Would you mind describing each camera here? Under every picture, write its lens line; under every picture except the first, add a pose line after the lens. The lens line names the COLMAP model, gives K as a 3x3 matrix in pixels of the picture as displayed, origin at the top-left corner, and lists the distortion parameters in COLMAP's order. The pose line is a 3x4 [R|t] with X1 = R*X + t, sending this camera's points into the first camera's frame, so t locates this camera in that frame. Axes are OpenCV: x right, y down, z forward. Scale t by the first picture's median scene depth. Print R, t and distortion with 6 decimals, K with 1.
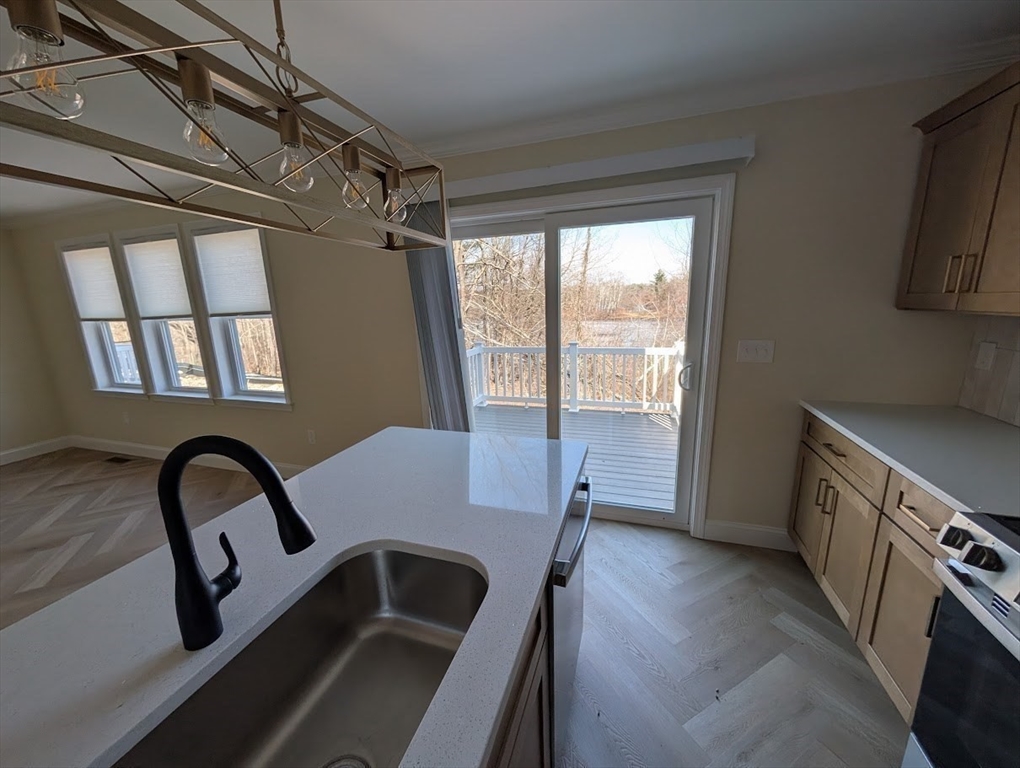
lens RADIAL K [[388.8, 0, 508.6], [0, 388.8, 385.5], [0, 0, 1]] dist [-0.001444, 0.000498]
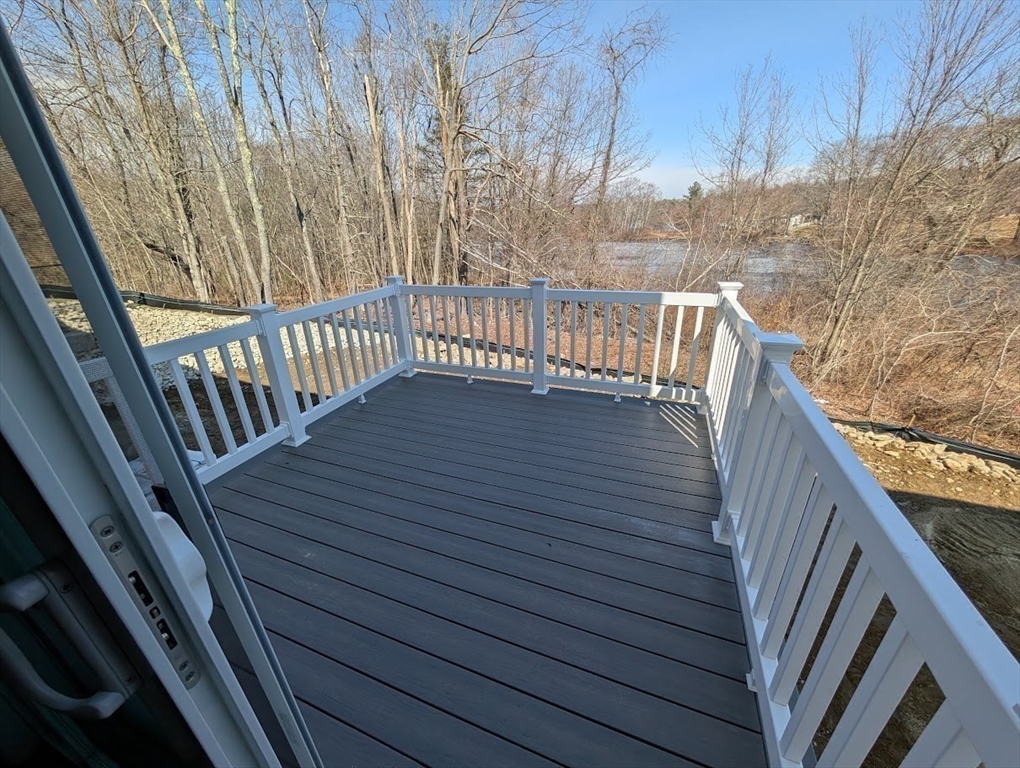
lens RADIAL K [[388.8, 0, 506.0], [0, 388.8, 386.1], [0, 0, 1]] dist [-0.001444, 0.000498]
pose [[0.998633, 0.019860, -0.048341, 0.263098], [-0.010338, 0.981771, 0.189788, -0.113954], [0.051229, -0.189029, 0.980634, 0.699208]]
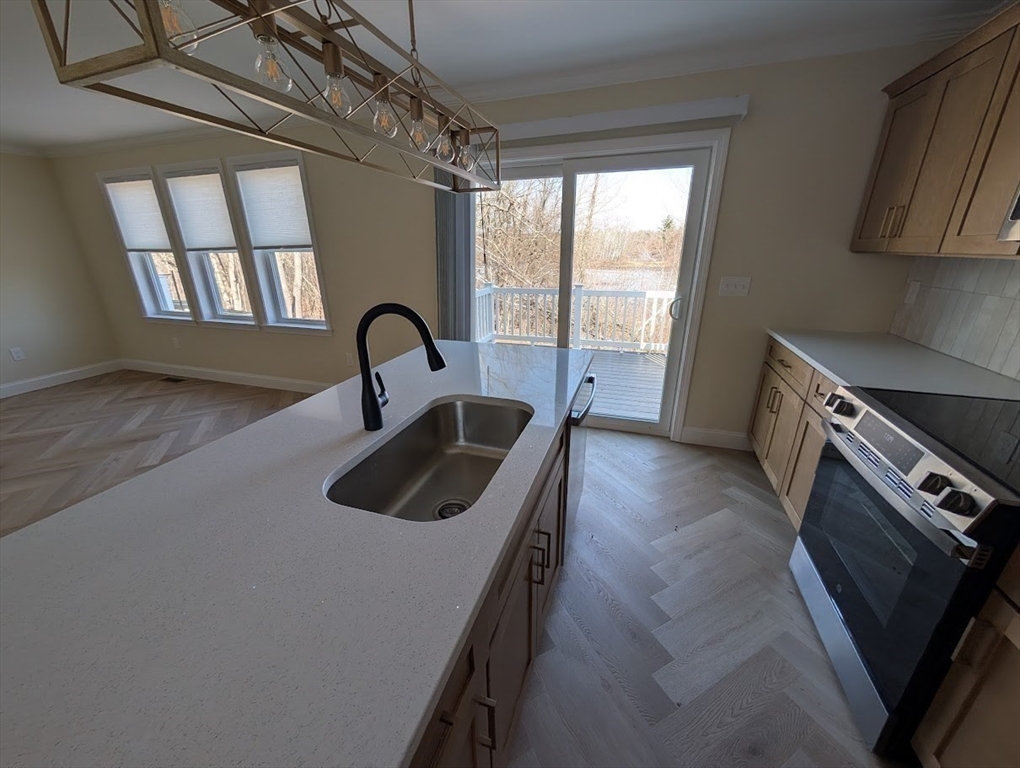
lens RADIAL K [[388.8, 0, 507.6], [0, 388.8, 386.9], [0, 0, 1]] dist [-0.001444, 0.000498]
pose [[0.999738, 0.022724, 0.002669, -0.043875], [-0.022877, 0.990834, 0.133131, 0.051046], [0.000381, -0.133157, 0.991095, -0.158873]]
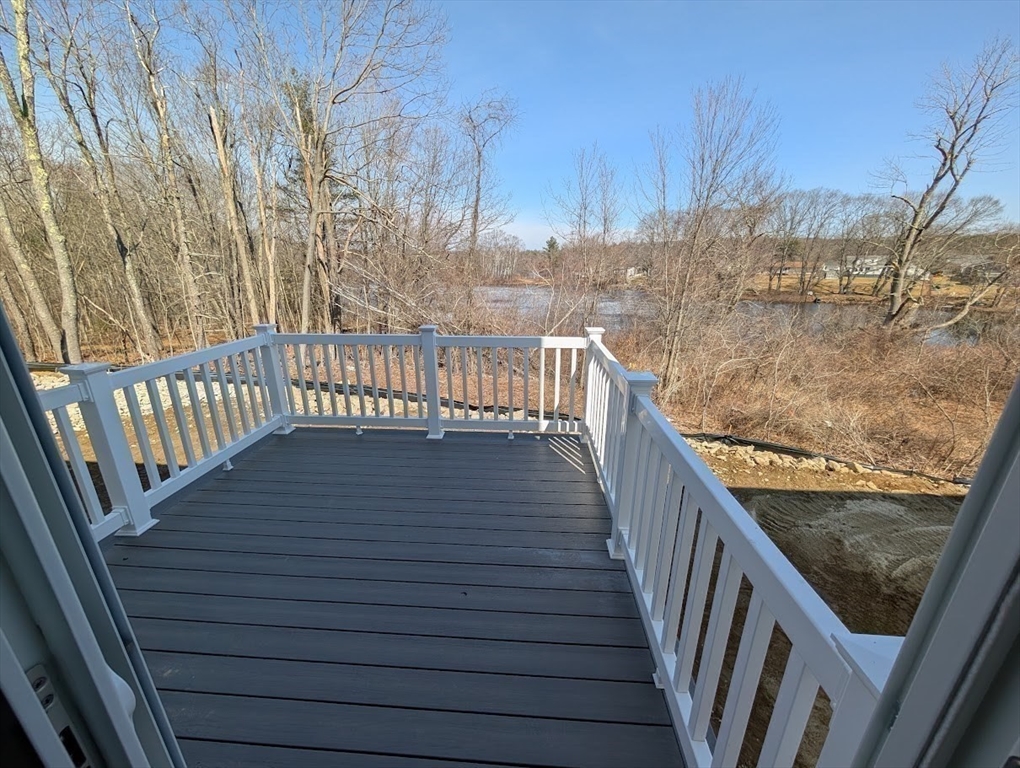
lens RADIAL K [[388.8, 0, 508.3], [0, 388.8, 384.6], [0, 0, 1]] dist [-0.001444, 0.000498]
pose [[0.967167, -0.043540, 0.250383, 0.235387], [0.022301, 0.995955, 0.087047, -0.127225], [-0.253161, -0.078606, 0.964226, 0.682369]]
